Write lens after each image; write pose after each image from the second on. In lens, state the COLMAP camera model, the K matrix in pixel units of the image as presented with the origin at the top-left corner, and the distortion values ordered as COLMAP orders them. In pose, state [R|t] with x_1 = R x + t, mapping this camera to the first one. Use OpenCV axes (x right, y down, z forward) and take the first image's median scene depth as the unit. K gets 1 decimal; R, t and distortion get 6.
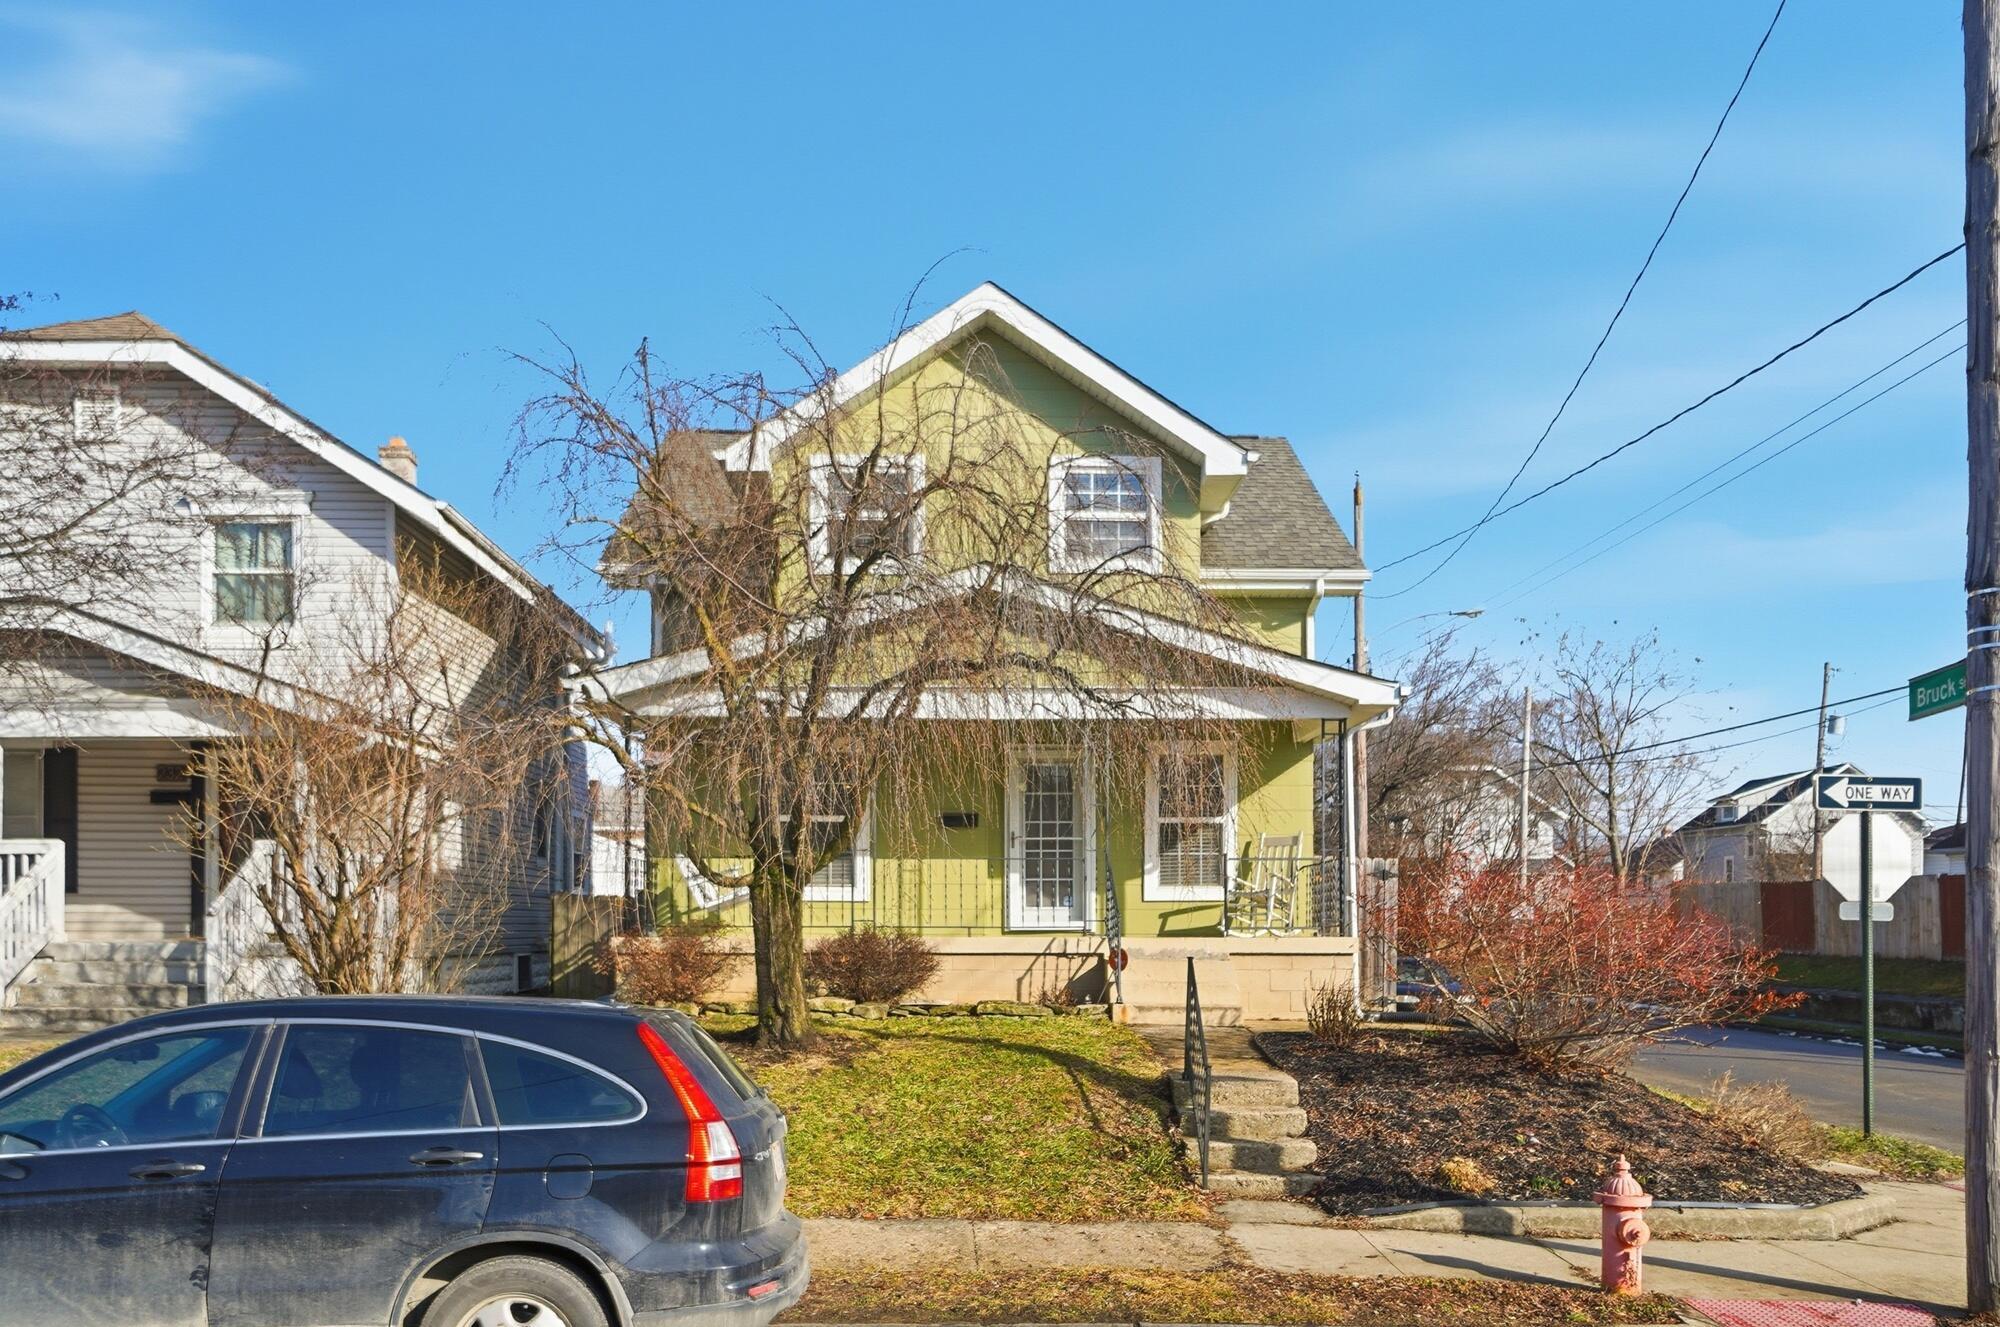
lens RADIAL K [[1561.2, 0, 1000.0], [0, 1561.2, 663.5], [0, 0, 1]] dist [0.002948, -0.000553]
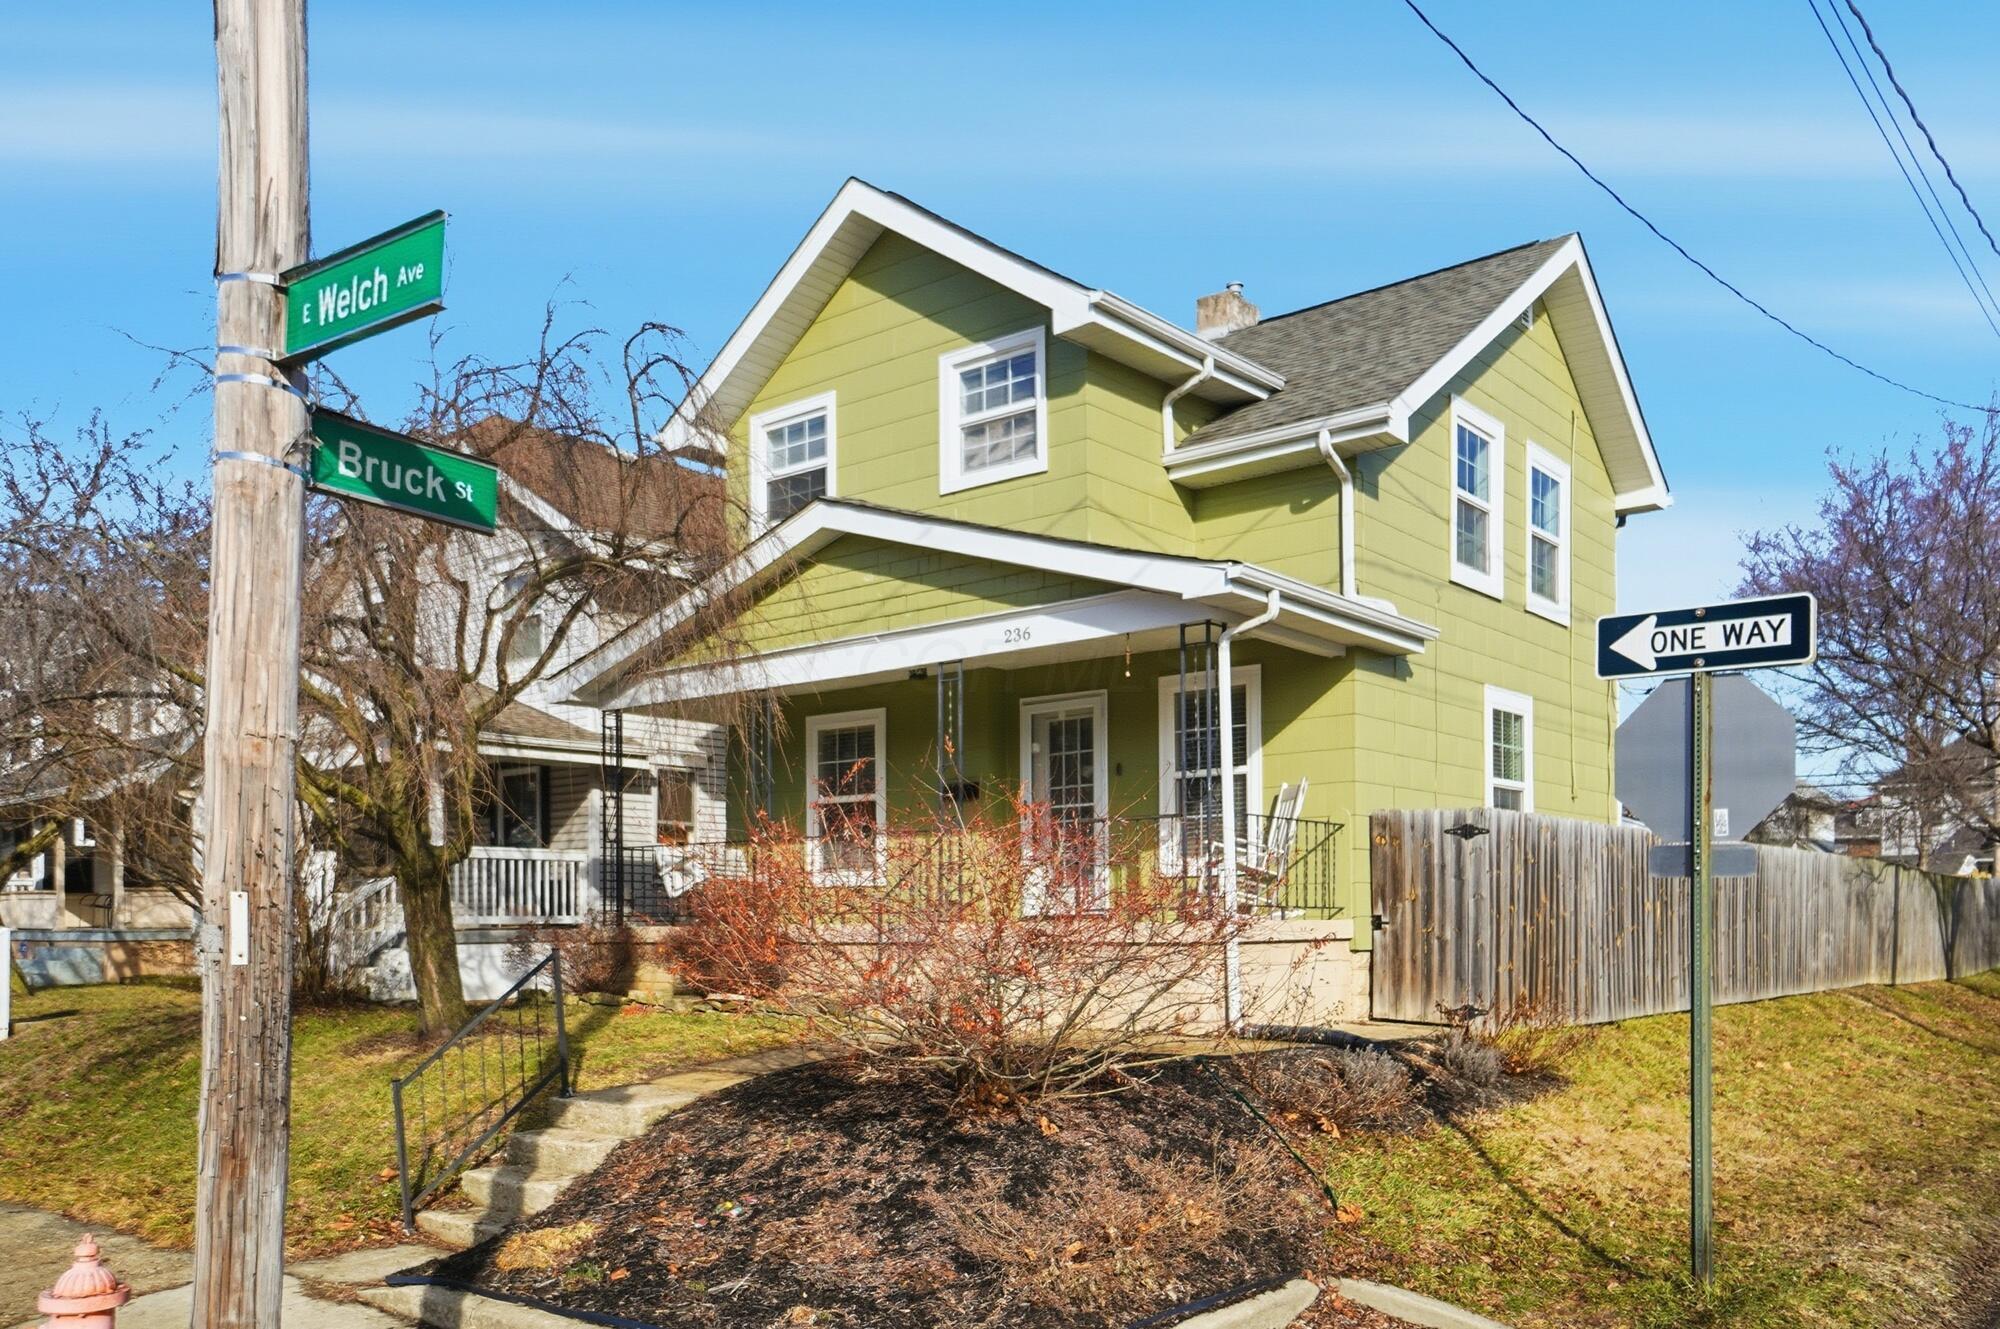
lens RADIAL K [[1561.2, 0, 1000.0], [0, 1561.2, 664.5], [0, 0, 1]] dist [0.002948, -0.000553]
pose [[0.765968, -0.113680, -0.632748, 0.653385], [0.117640, 0.992408, -0.035888, 0.076325], [0.632024, -0.046948, 0.773526, 0.404611]]
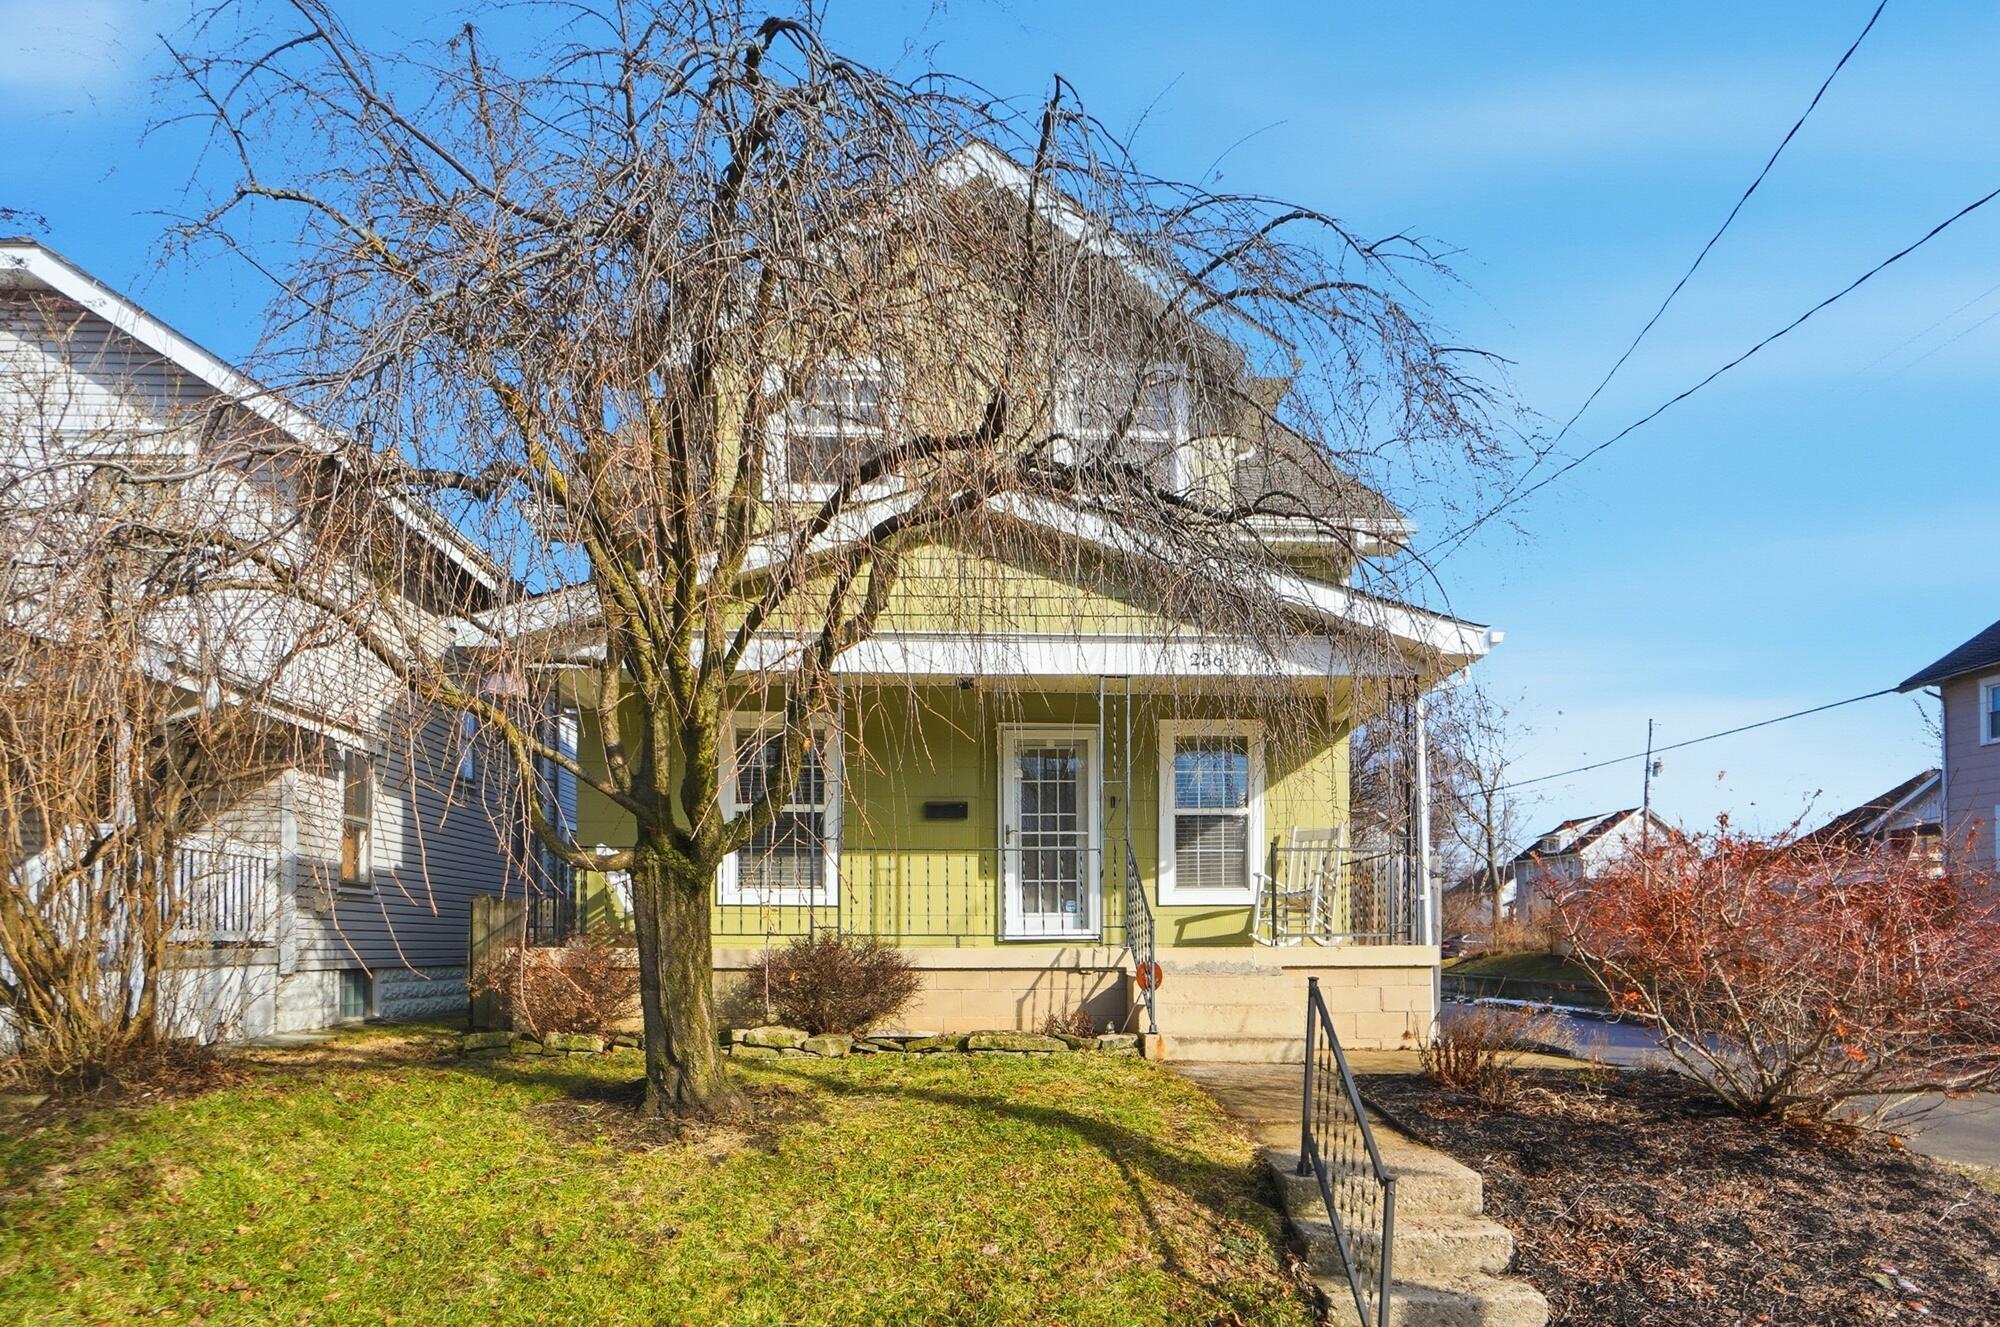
lens RADIAL K [[1226.7, 0, 998.0], [0, 1226.7, 649.5], [0, 0, 1]] dist [-0.045861, 0.032009]
pose [[0.999880, 0.000749, 0.015446, -0.009347], [0.000278, 0.997792, -0.066409, 0.068533], [-0.015462, 0.066405, 0.997673, 0.387722]]
